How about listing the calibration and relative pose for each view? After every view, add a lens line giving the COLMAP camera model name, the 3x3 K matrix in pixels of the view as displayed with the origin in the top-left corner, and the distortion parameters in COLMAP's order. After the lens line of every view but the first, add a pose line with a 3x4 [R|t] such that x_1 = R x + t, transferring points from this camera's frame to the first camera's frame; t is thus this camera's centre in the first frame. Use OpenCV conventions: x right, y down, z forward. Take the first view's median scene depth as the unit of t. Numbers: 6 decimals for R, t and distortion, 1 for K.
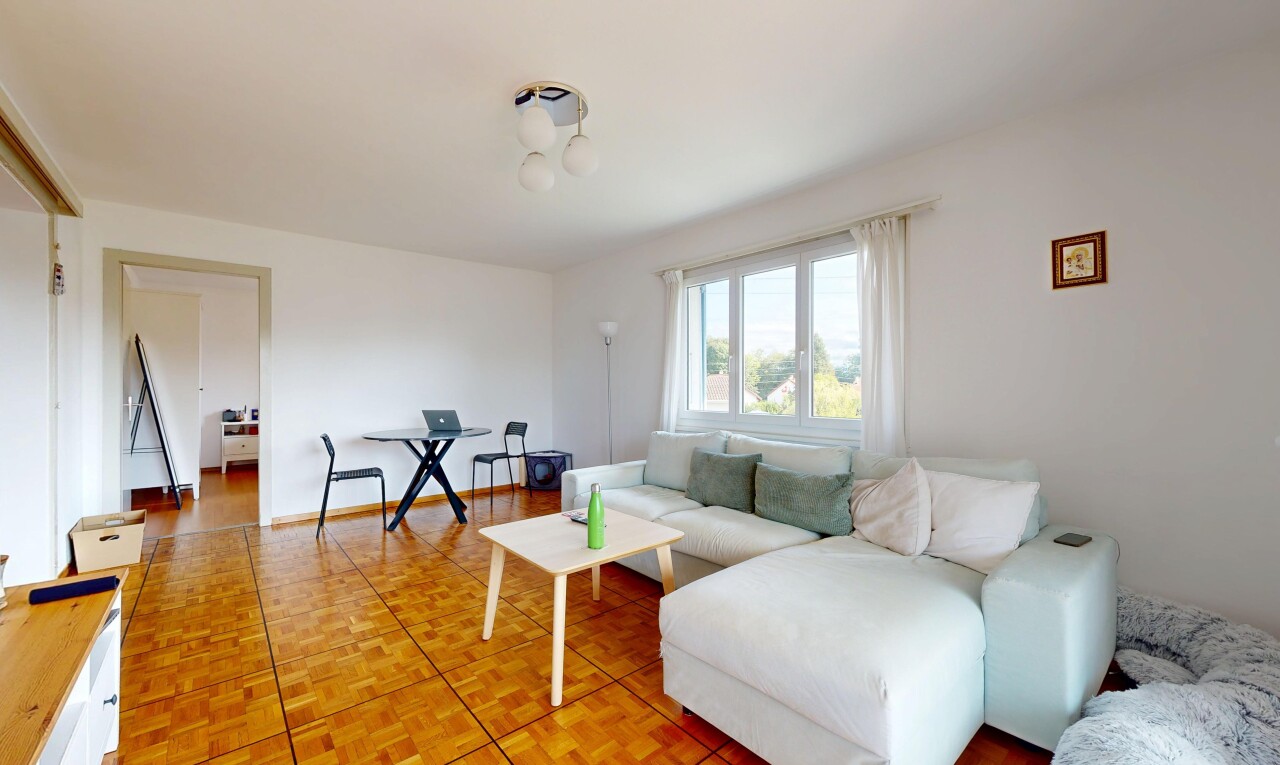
lens RADIAL K [[514.5, 0, 681.0], [0, 514.5, 382.7], [0, 0, 1]] dist [-0.000514, 0.000232]
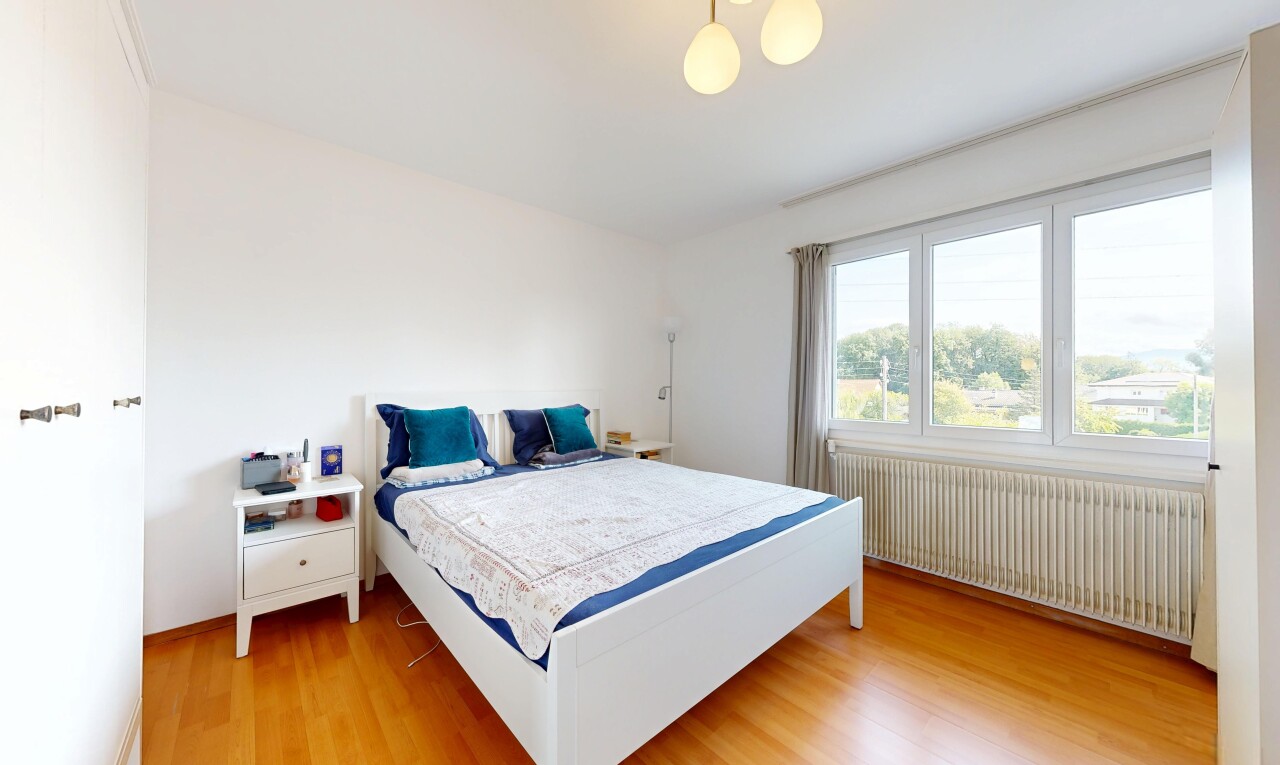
lens RADIAL K [[435.8, 0, 640.0], [0, 435.8, 382.5], [0, 0, 1]] dist [0.000280, 0.000029]
pose [[0.999956, 0.007516, 0.005619, -0.356727], [-0.007495, 0.999965, -0.003764, 0.003112], [-0.005647, 0.003721, 0.999977, 0.402594]]
